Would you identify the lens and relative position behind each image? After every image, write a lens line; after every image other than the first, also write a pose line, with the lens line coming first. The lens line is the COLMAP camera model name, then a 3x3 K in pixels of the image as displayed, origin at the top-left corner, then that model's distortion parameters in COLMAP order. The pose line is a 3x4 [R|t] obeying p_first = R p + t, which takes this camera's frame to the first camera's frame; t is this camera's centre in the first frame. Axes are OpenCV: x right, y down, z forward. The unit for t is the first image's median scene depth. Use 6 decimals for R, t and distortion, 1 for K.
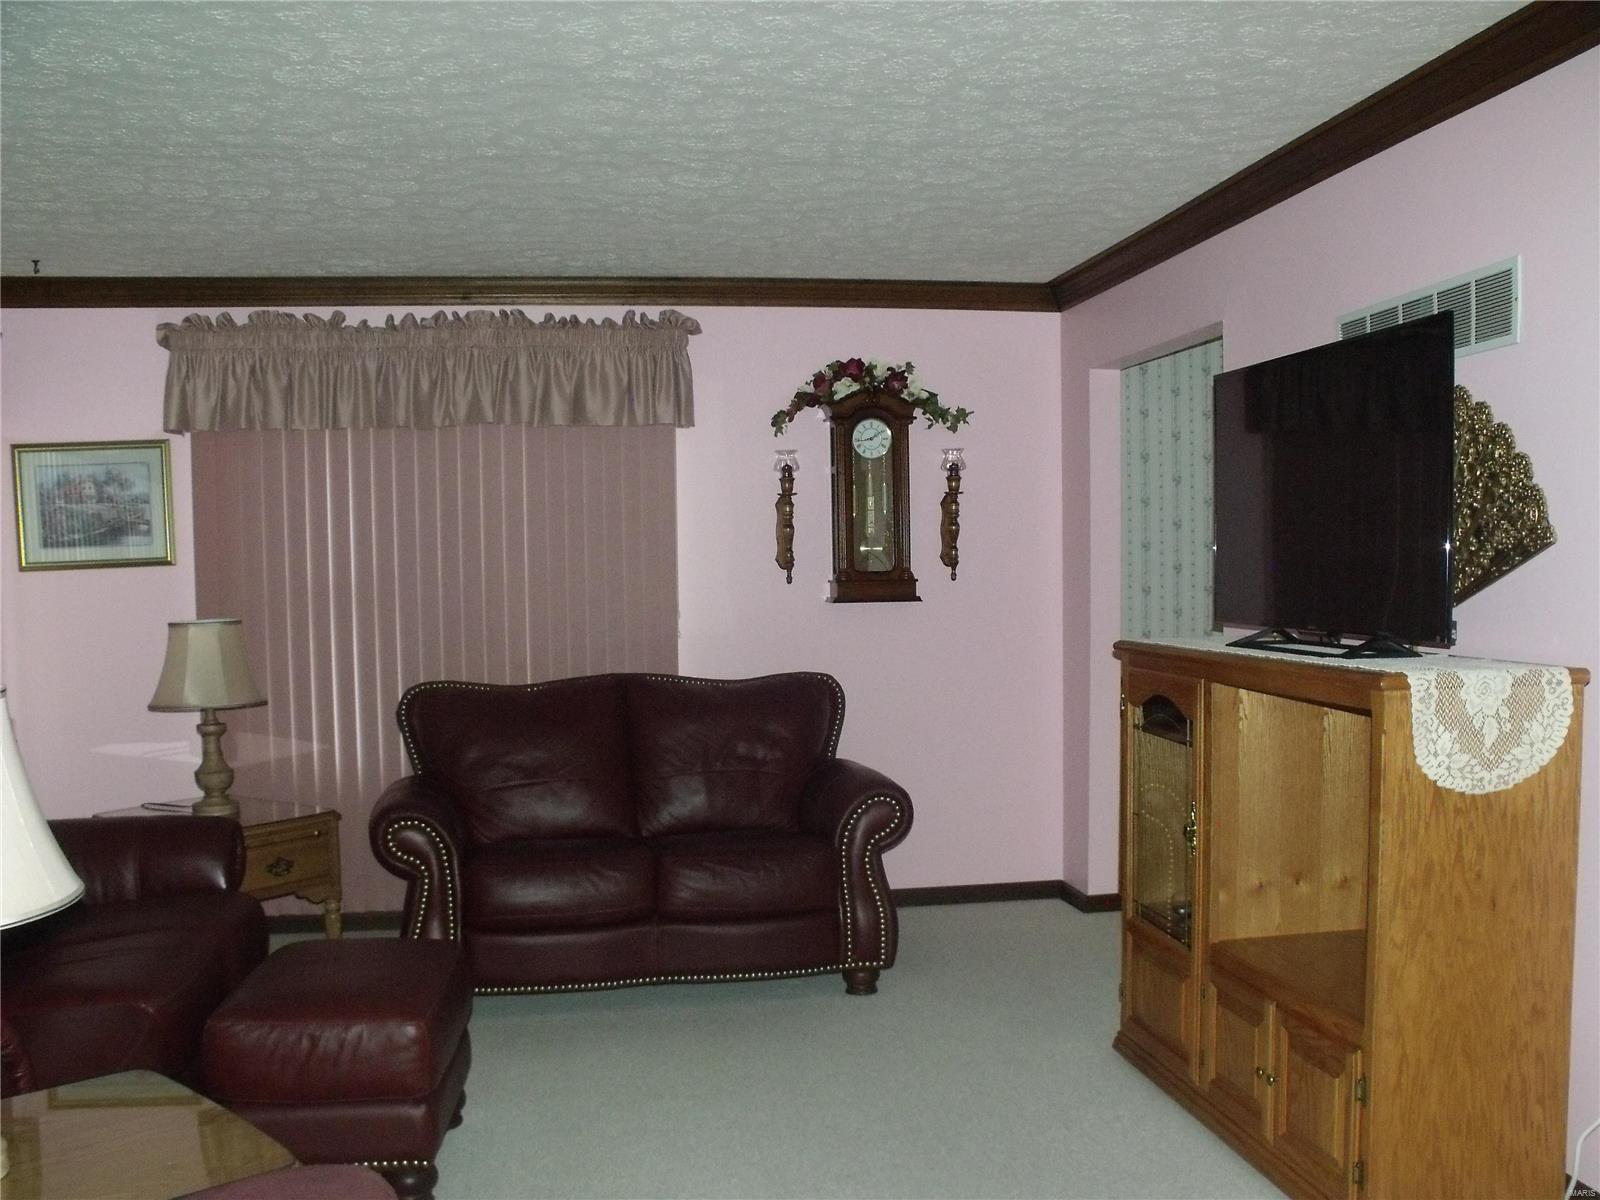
lens RADIAL K [[1583.0, 0, 827.4], [0, 1583.0, 679.9], [0, 0, 1]] dist [-0.218890, 0.251752]
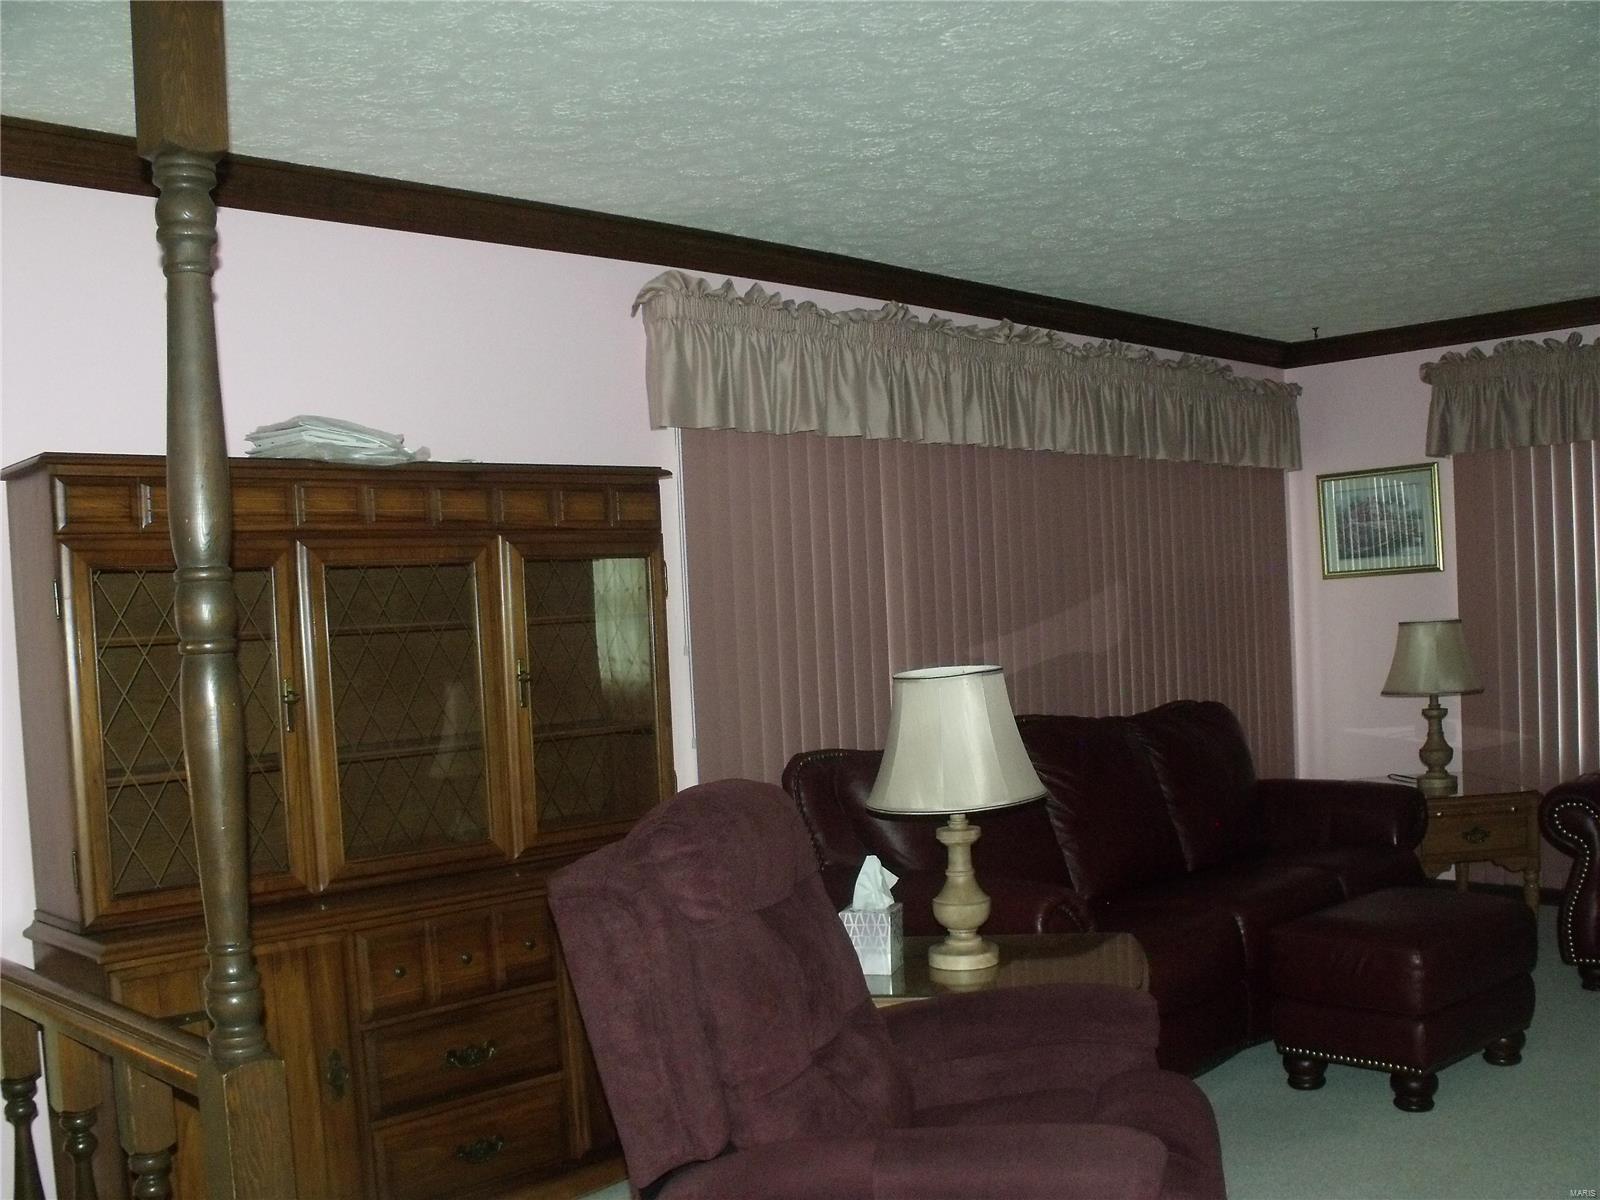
lens RADIAL K [[1583.0, 0, 827.4], [0, 1583.0, 679.9], [0, 0, 1]] dist [-0.218890, 0.251752]
pose [[0.585120, 0.020491, -0.810688, 0.245960], [-0.016603, 0.999774, 0.013287, -0.001027], [0.810777, 0.005686, 0.585328, -0.048409]]
